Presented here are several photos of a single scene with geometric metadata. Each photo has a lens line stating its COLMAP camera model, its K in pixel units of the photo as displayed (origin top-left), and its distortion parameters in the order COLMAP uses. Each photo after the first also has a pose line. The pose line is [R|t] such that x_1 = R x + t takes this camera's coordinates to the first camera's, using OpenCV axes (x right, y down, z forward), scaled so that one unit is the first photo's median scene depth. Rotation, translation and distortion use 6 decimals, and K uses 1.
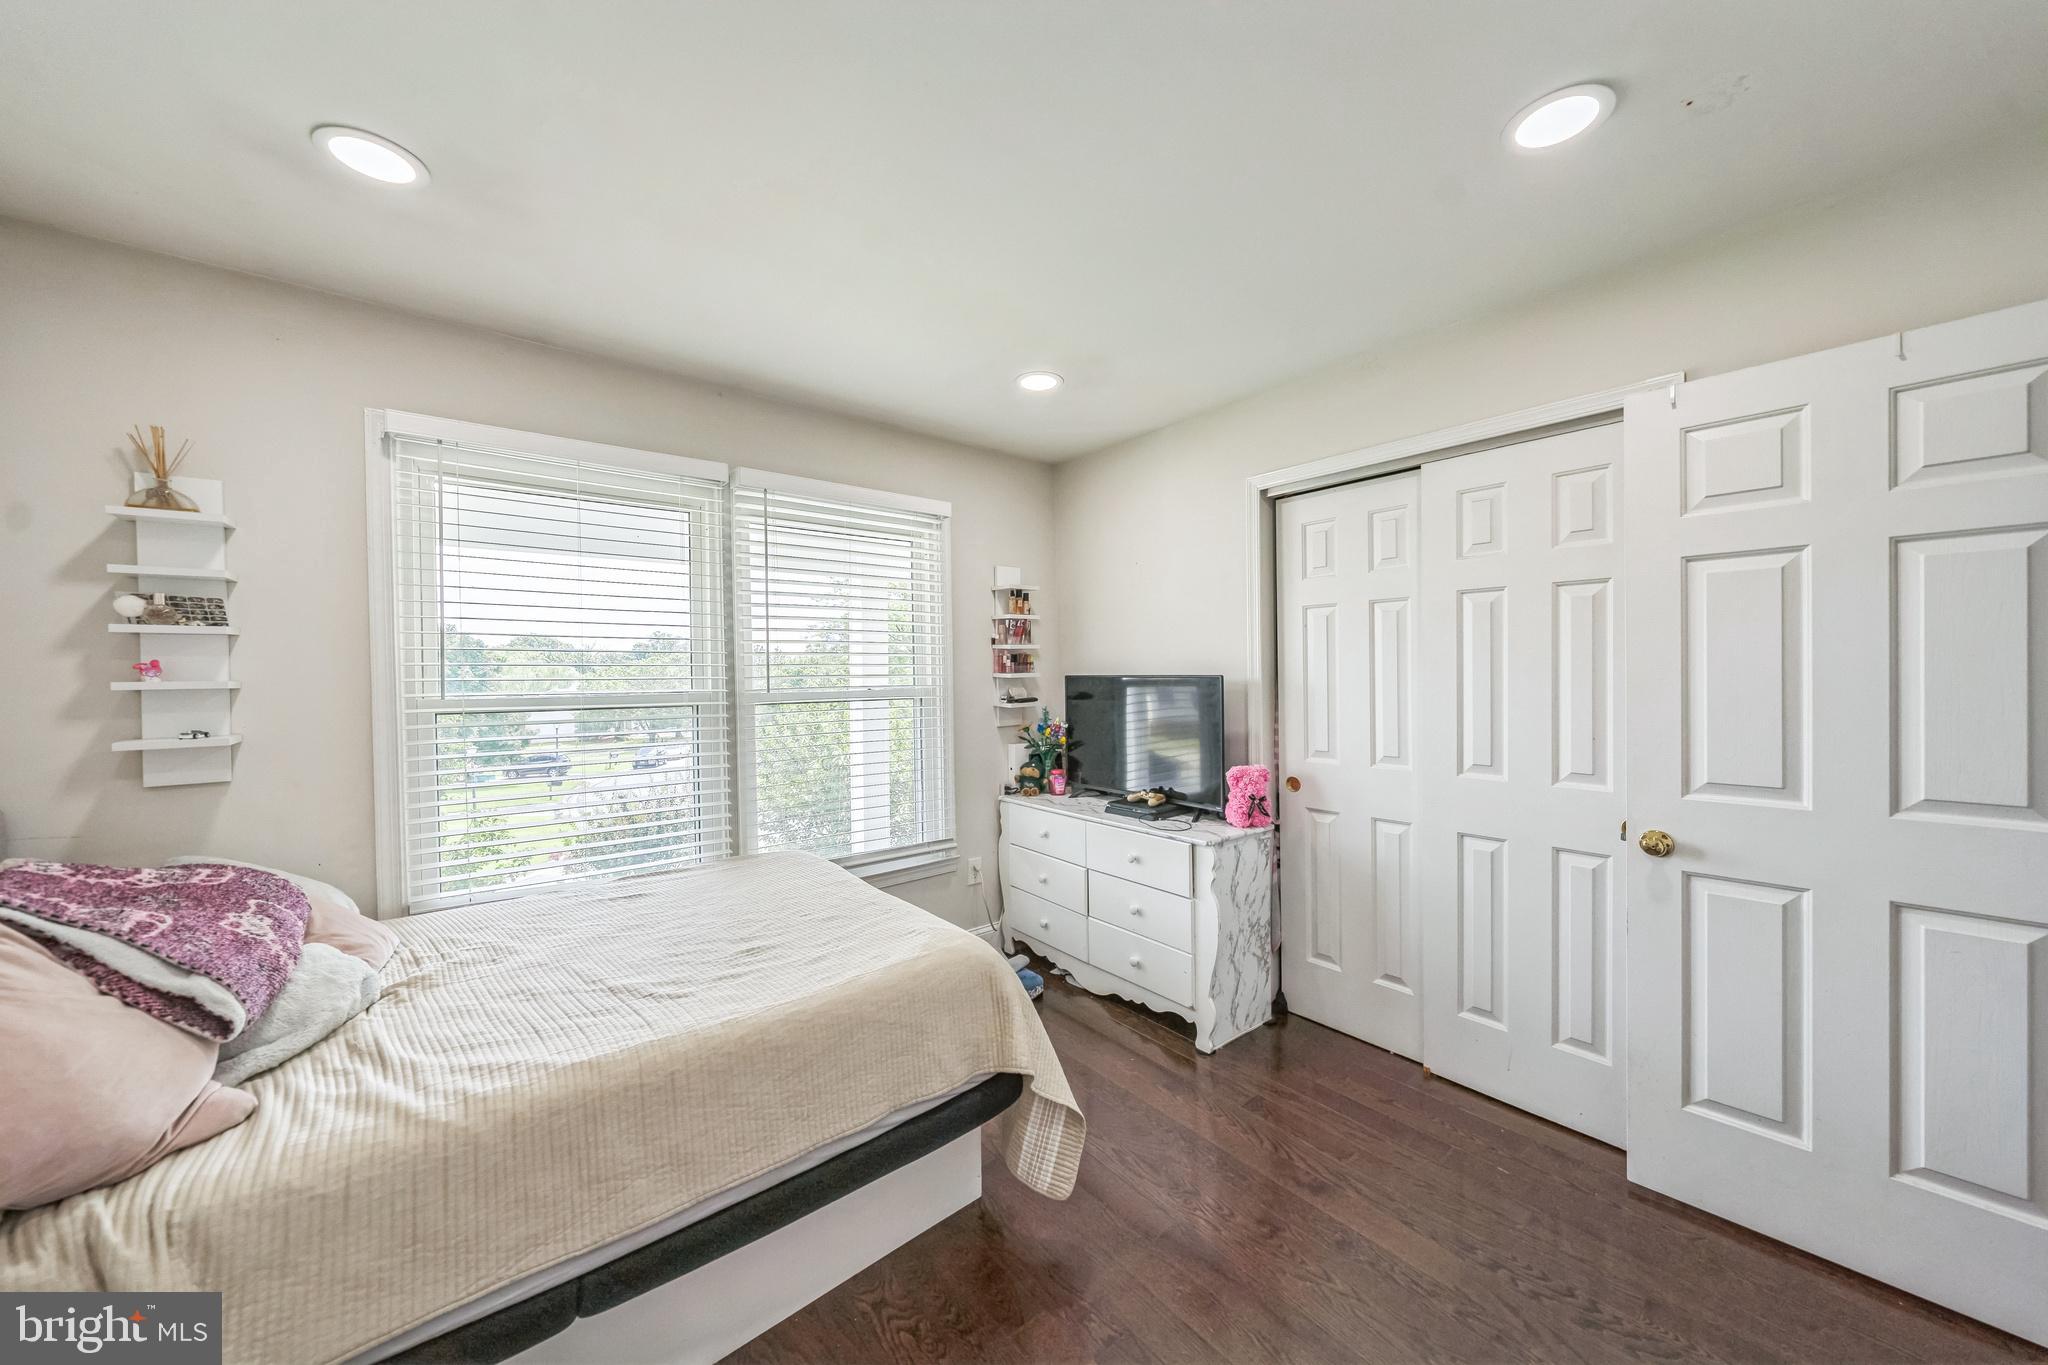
lens RADIAL K [[712.0, 0, 1025.0], [0, 712.0, 675.6], [0, 0, 1]] dist [-0.001857, 0.000017]
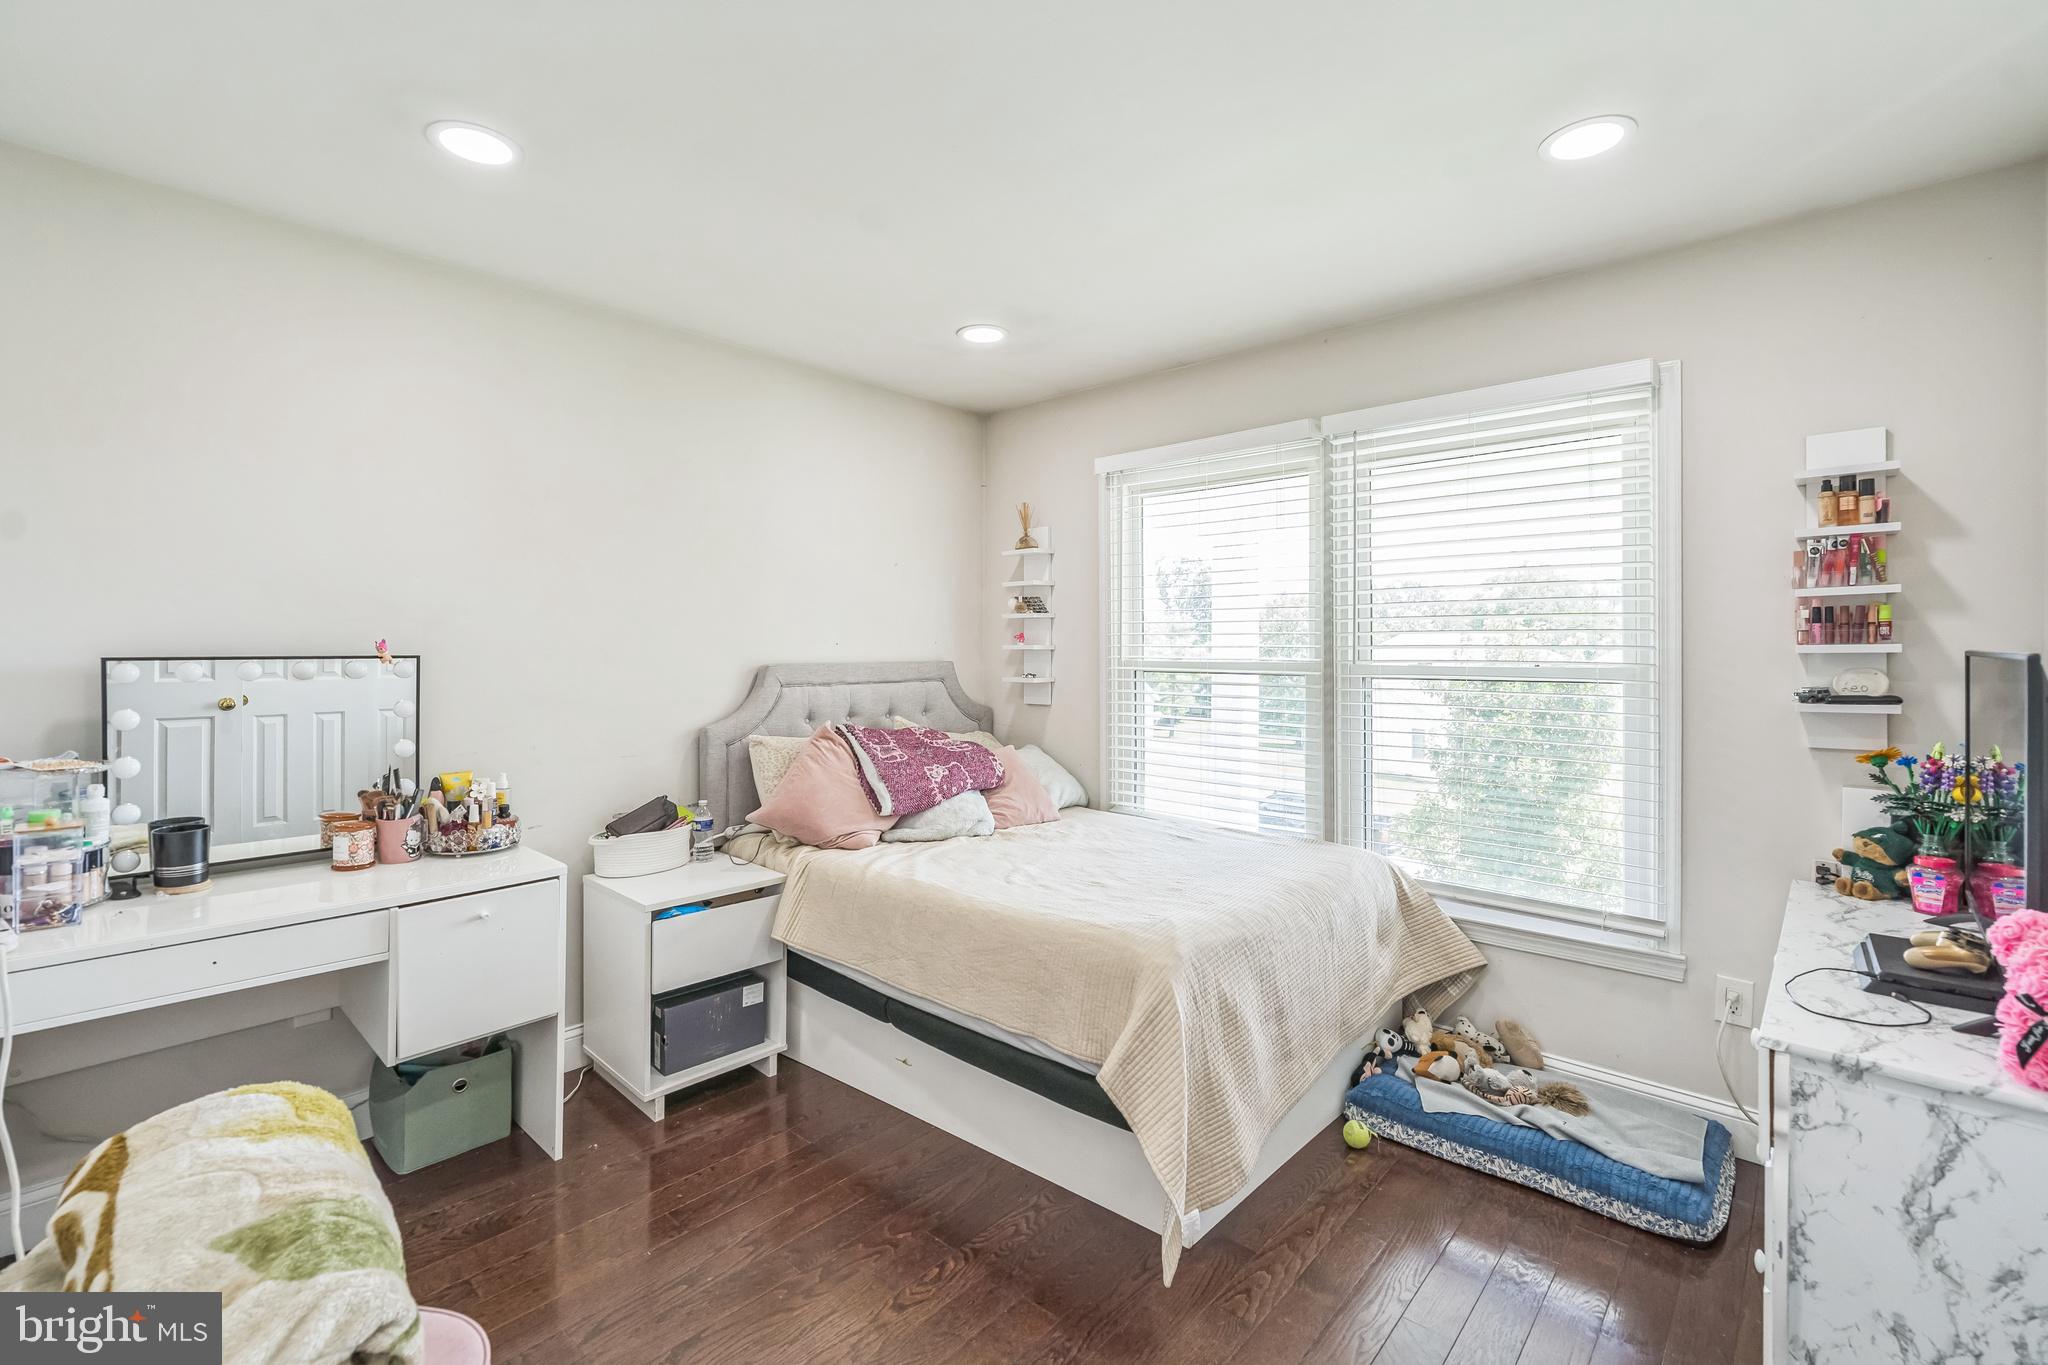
lens RADIAL K [[898.8, 0, 1024.9], [0, 898.8, 647.0], [0, 0, 1]] dist [-0.001713, 0.000202]
pose [[0.144164, 0.009639, -0.989507, 0.682118], [-0.006539, 0.999940, 0.008788, -0.004400], [0.989532, 0.005203, 0.144219, 0.448704]]
